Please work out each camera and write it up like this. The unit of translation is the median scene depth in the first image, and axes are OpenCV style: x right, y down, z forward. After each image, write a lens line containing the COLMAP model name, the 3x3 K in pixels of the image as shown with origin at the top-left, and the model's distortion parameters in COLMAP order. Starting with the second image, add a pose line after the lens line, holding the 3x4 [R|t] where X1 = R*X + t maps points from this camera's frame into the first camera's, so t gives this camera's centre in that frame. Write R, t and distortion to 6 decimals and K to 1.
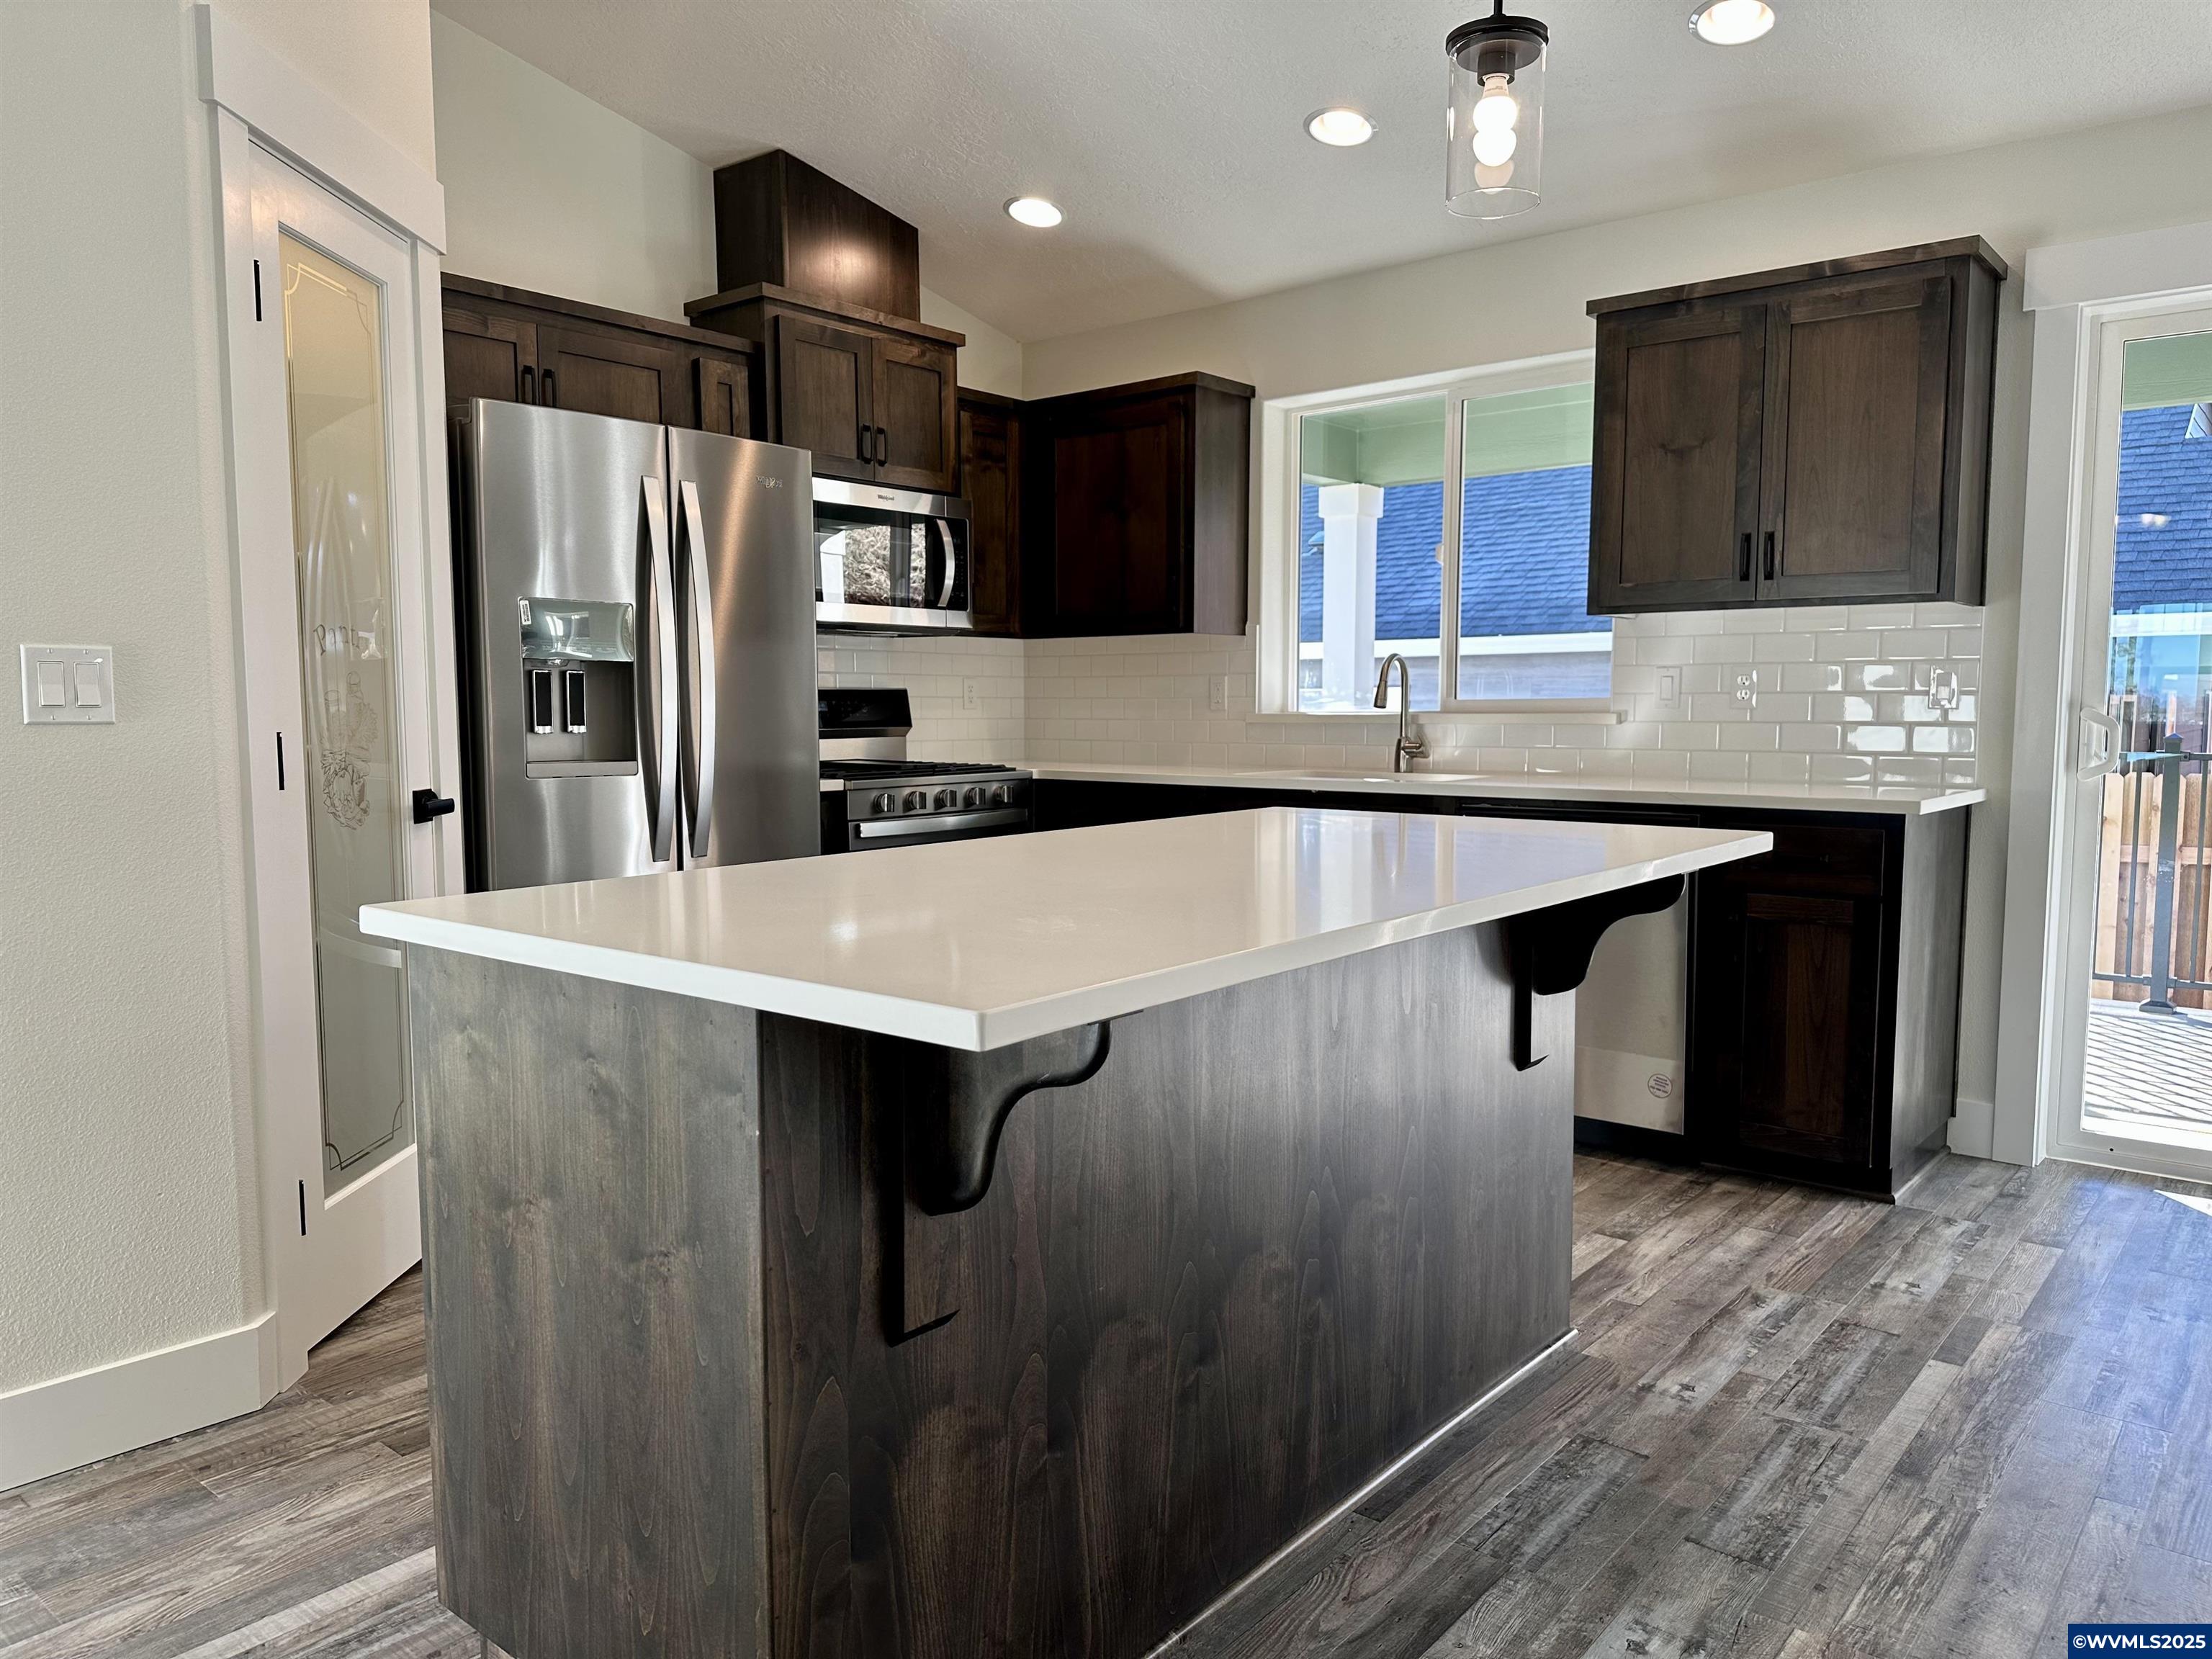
lens RADIAL K [[1531.0, 0, 1103.1], [0, 1531.0, 835.7], [0, 0, 1]] dist [0.073394, -0.076528]
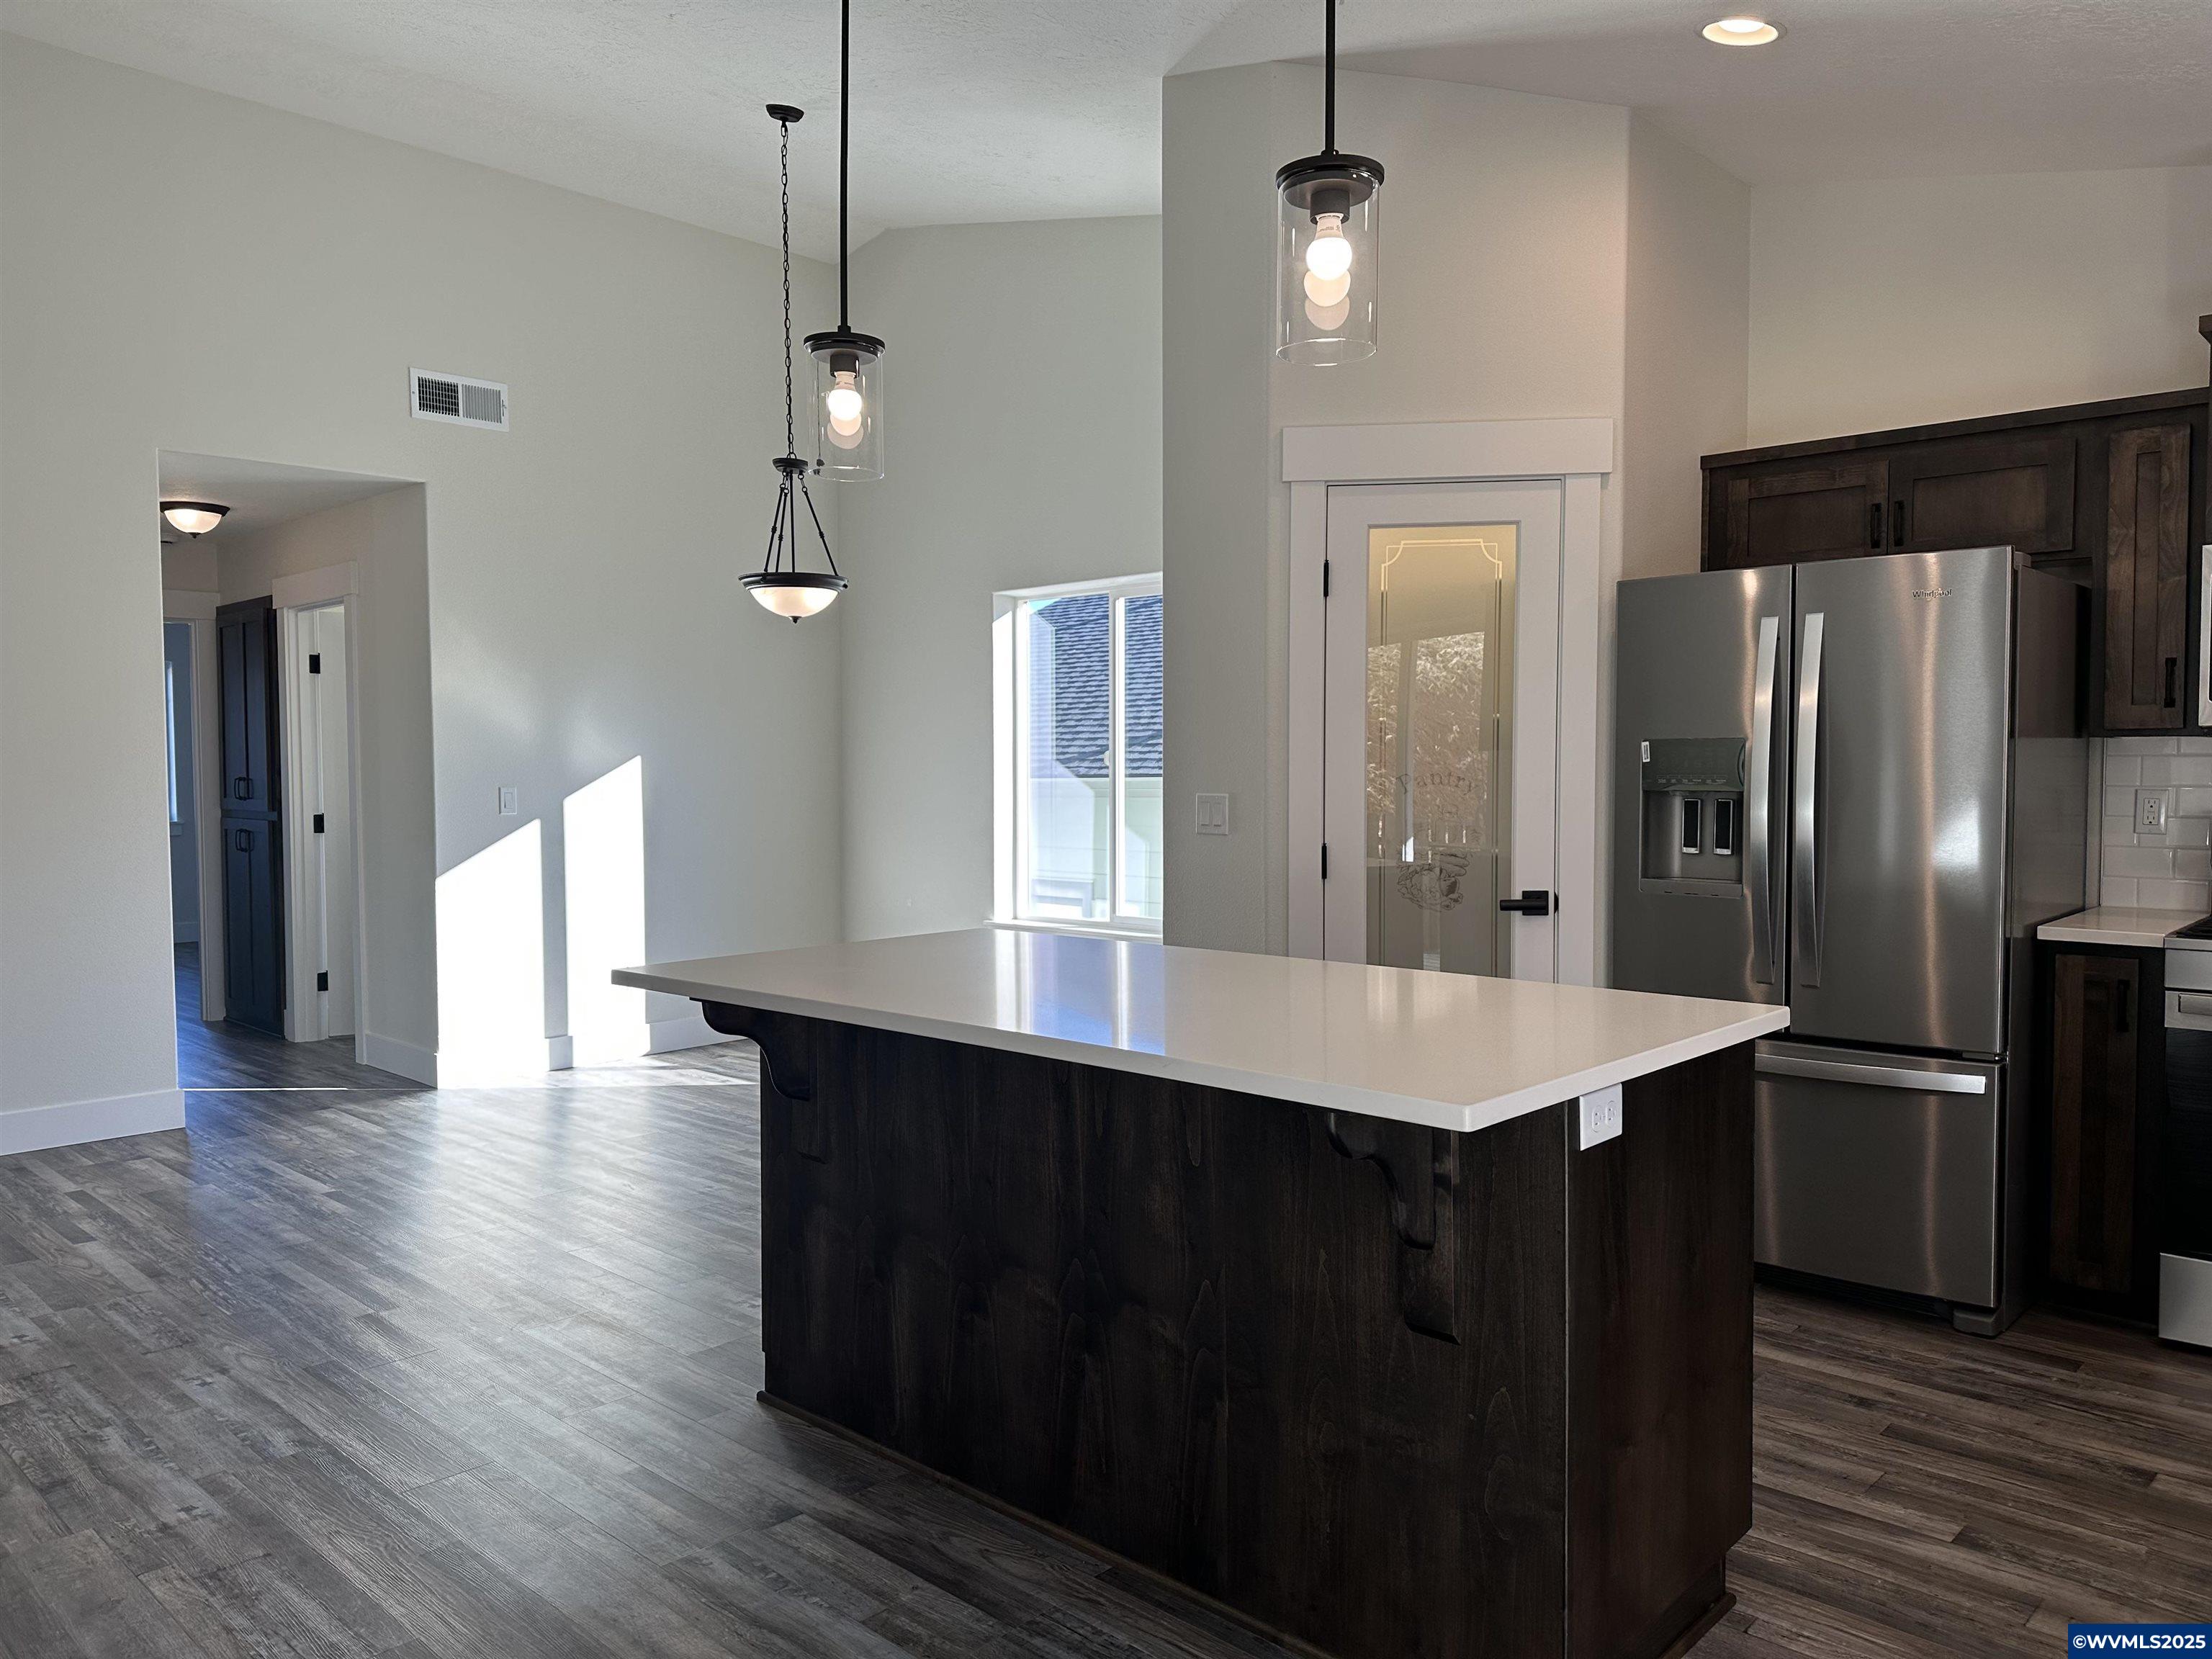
lens RADIAL K [[1542.9, 0, 1106.0], [0, 1542.9, 829.5], [0, 0, 1]] dist [0.054032, -0.054579]
pose [[-0.059173, 0.041163, -0.997399, 0.649289], [-0.082762, 0.995507, 0.045995, -0.081420], [0.994811, 0.085268, -0.055500, 0.508924]]
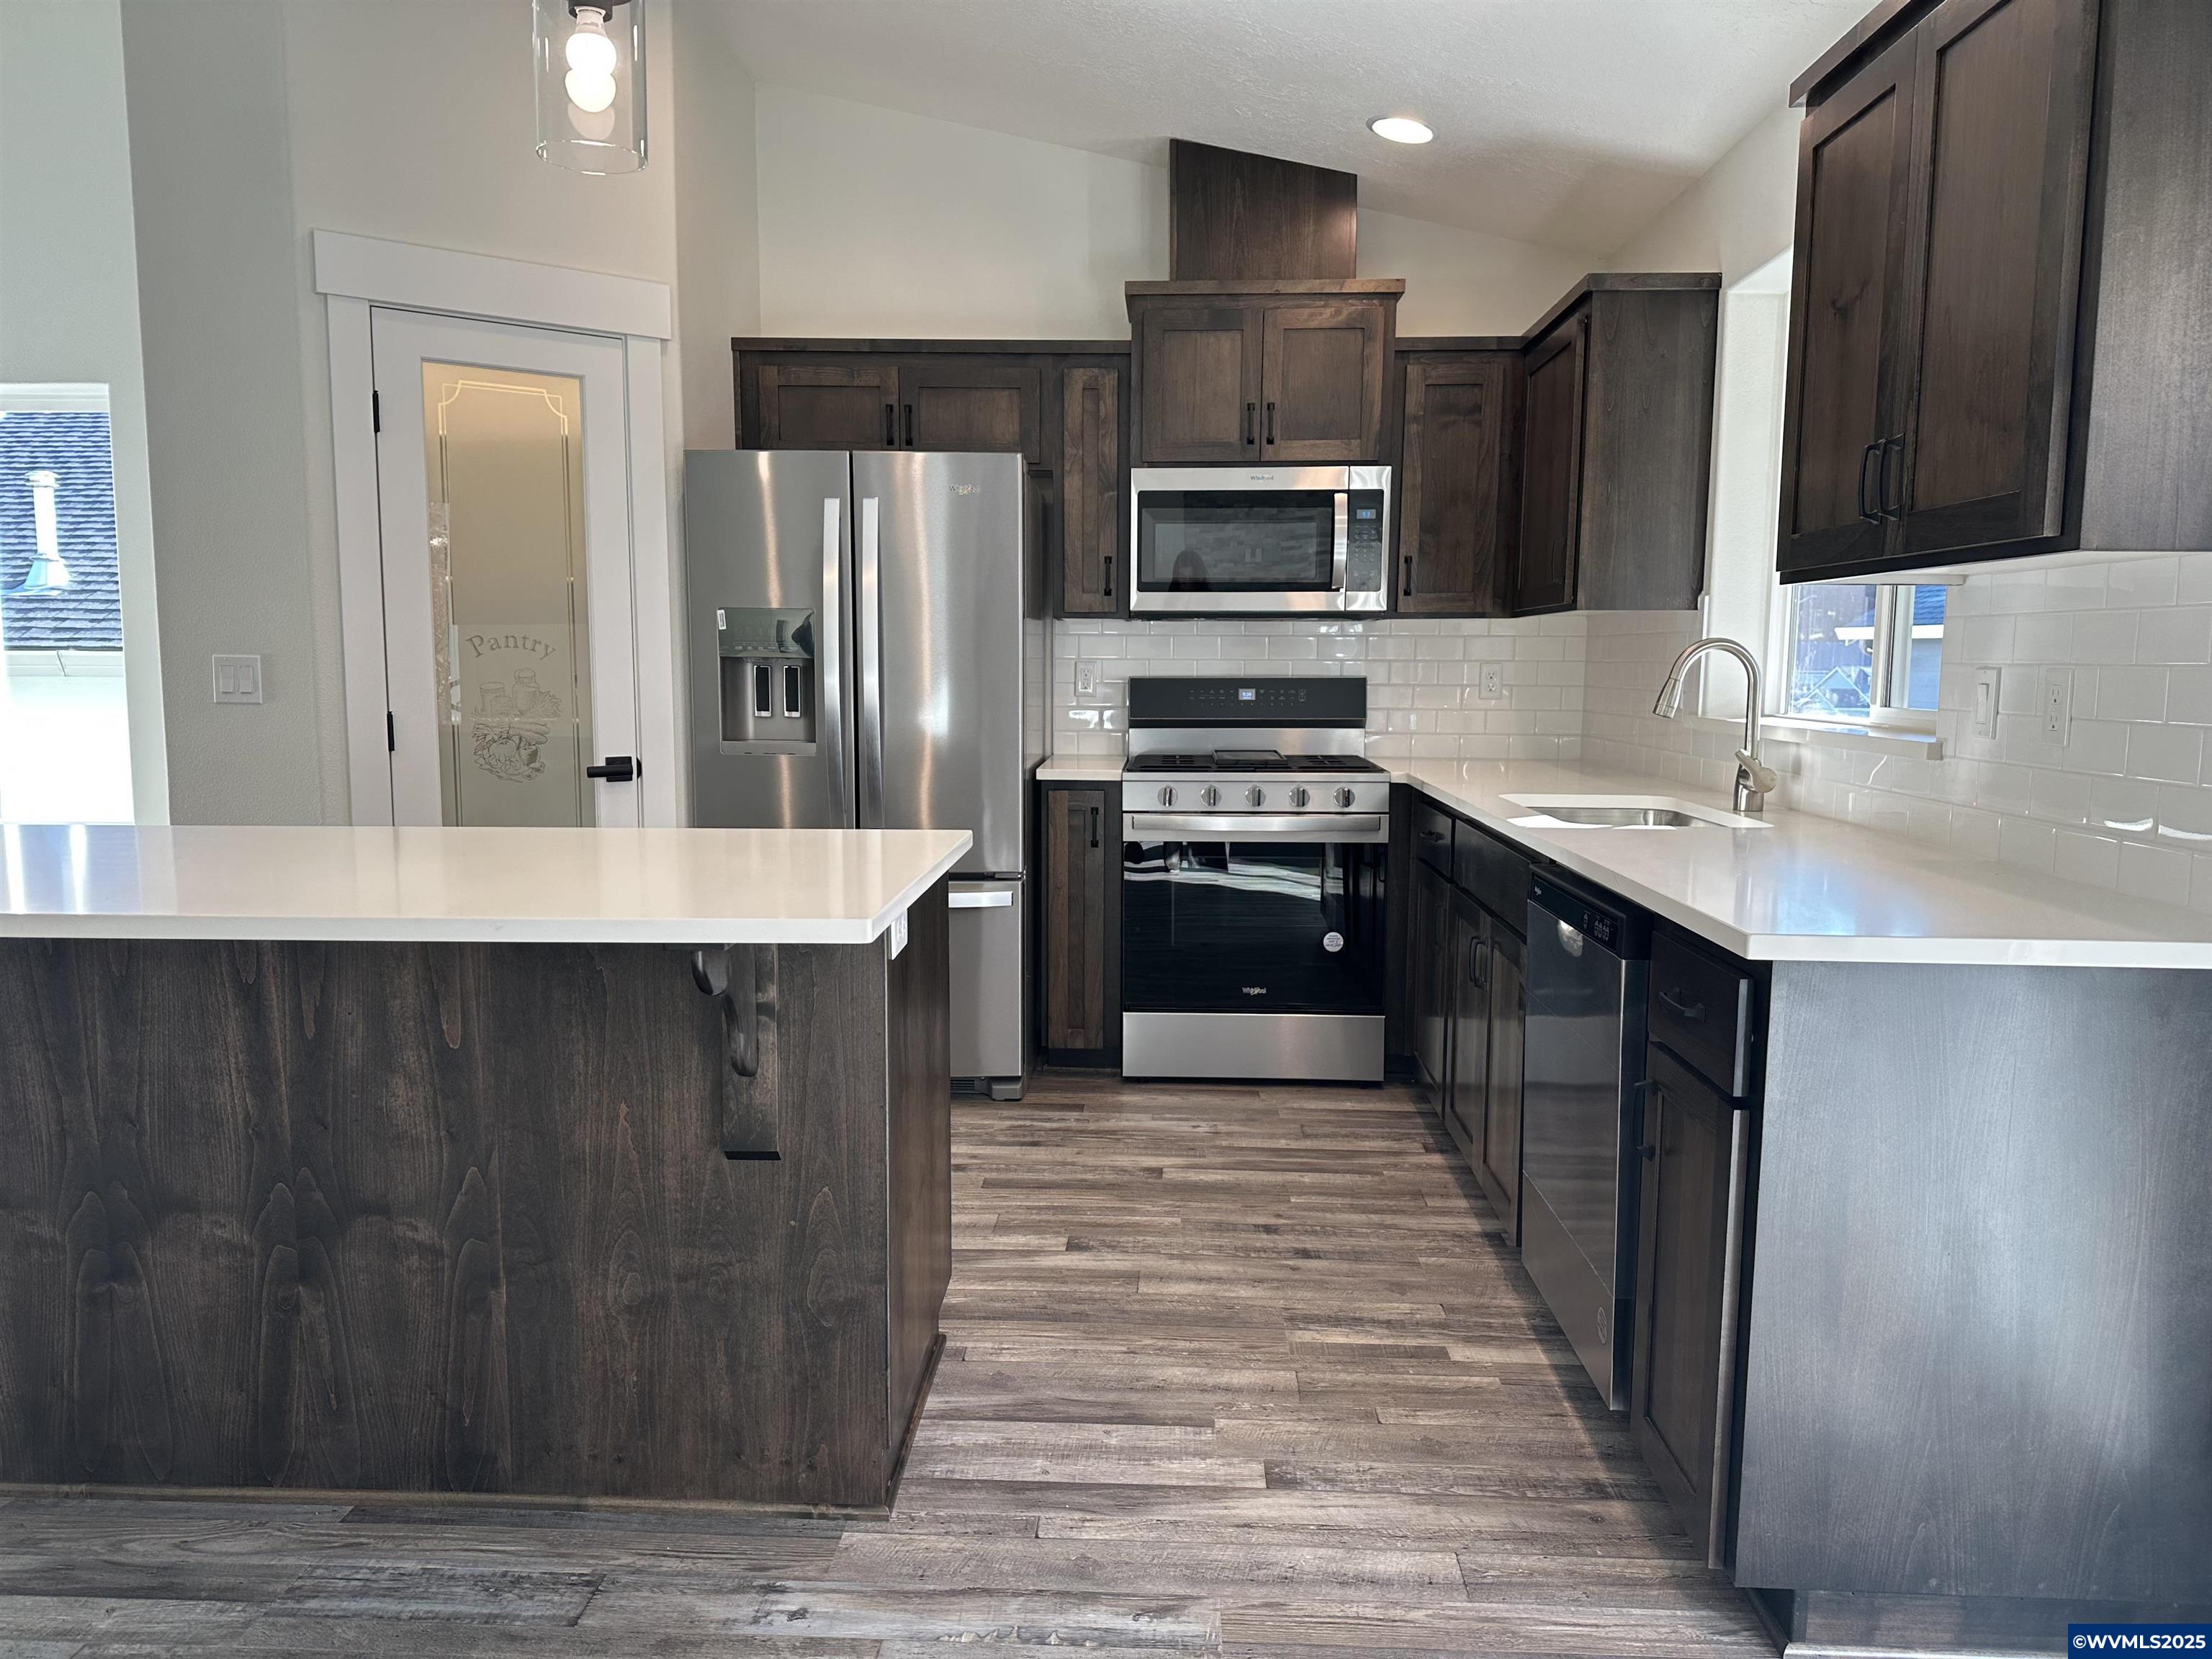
lens RADIAL K [[1531.0, 0, 1103.1], [0, 1531.0, 835.7], [0, 0, 1]] dist [0.073394, -0.076528]
pose [[0.606670, 0.096538, -0.789070, 0.621371], [-0.076679, 0.995077, 0.062787, -0.055794], [0.791247, 0.022414, 0.611086, 0.377319]]
